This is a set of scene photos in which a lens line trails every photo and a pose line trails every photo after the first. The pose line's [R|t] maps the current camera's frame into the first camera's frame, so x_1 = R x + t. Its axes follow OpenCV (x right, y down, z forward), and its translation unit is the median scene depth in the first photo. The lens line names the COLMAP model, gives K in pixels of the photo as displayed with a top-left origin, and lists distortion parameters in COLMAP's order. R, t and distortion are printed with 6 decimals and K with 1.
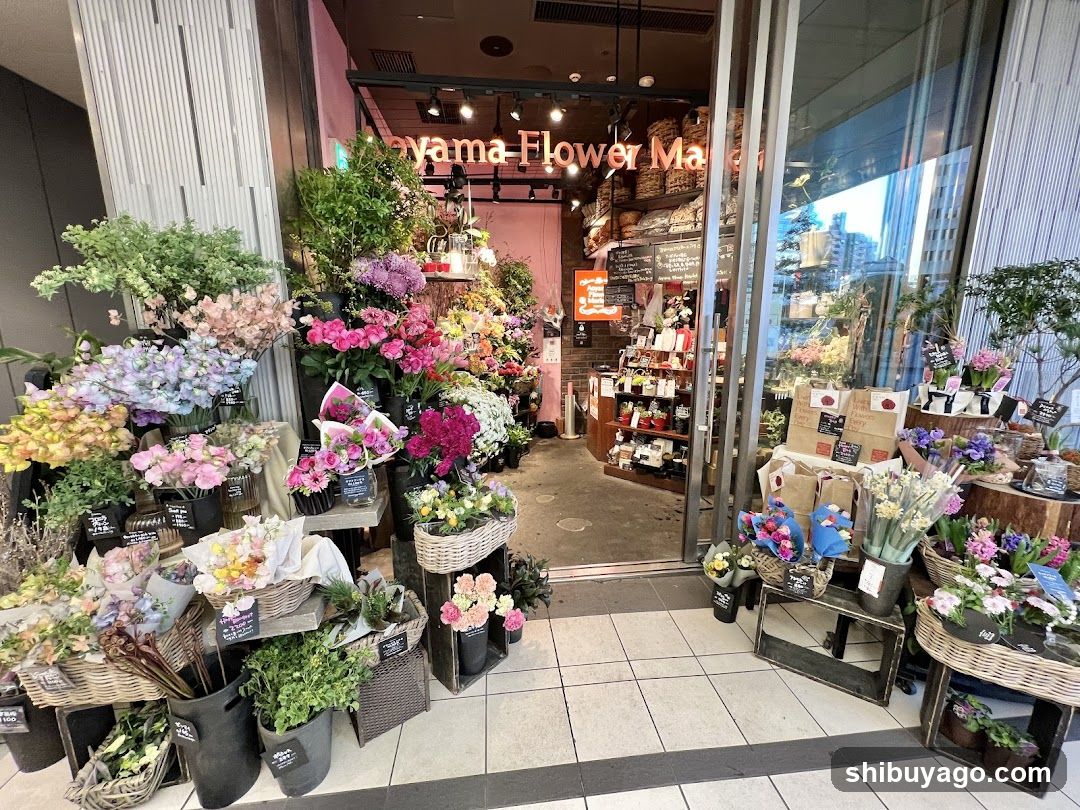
lens RADIAL K [[435.1, 0, 539.5], [0, 435.1, 406.8], [0, 0, 1]] dist [-0.003184, -0.000270]
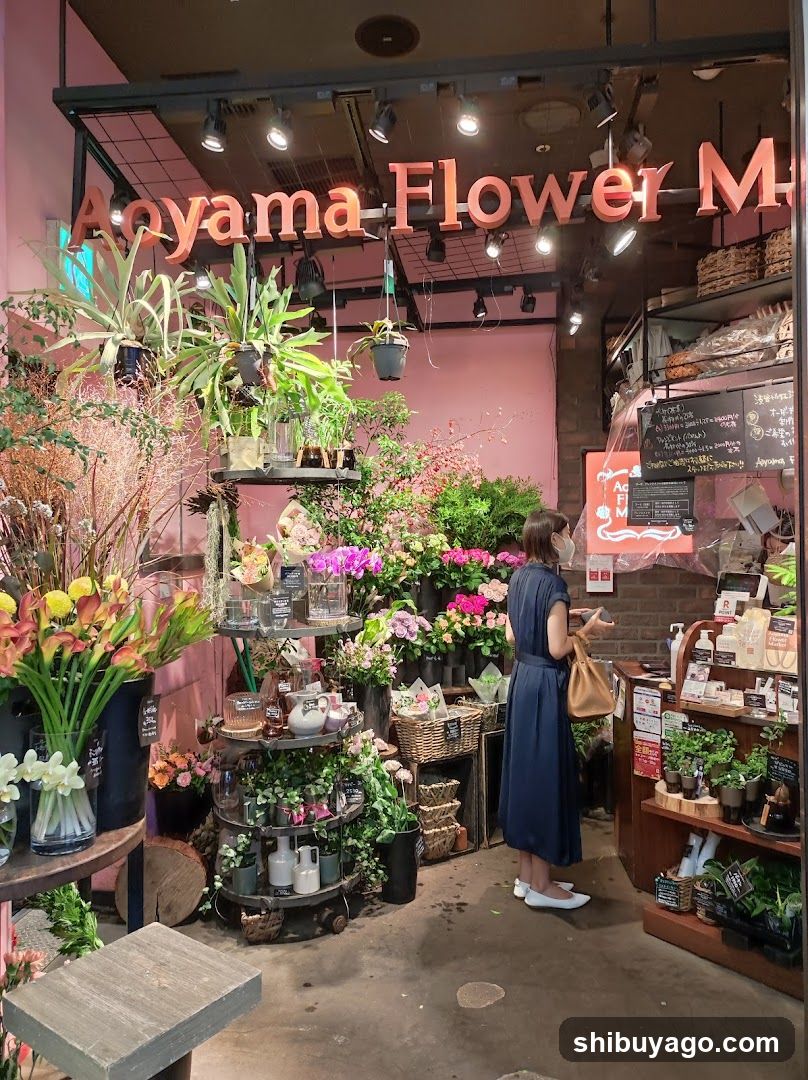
lens RADIAL K [[788.7, 0, 401.8], [0, 788.7, 540.0], [0, 0, 1]] dist [0.019459, -0.004534]
pose [[0.974418, -0.006000, -0.224664, 0.149581], [-0.039348, 0.979649, -0.196824, -0.072989], [0.221272, 0.200629, 0.954351, 0.266766]]
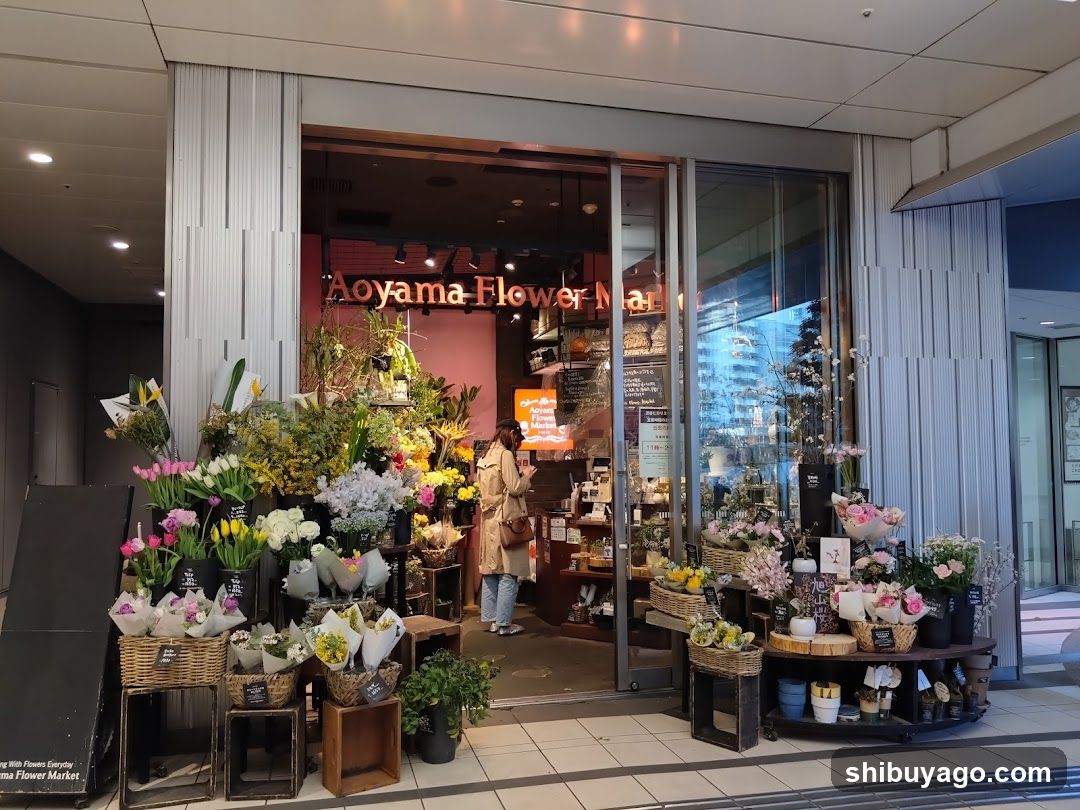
lens RADIAL K [[870.0, 0, 543.6], [0, 870.0, 404.7], [0, 0, 1]] dist [-0.005272, 0.016265]
pose [[0.988699, 0.006431, 0.149779, -0.198428], [0.031745, 0.967444, -0.251088, 0.222833], [-0.146518, 0.253005, 0.956306, -1.002043]]
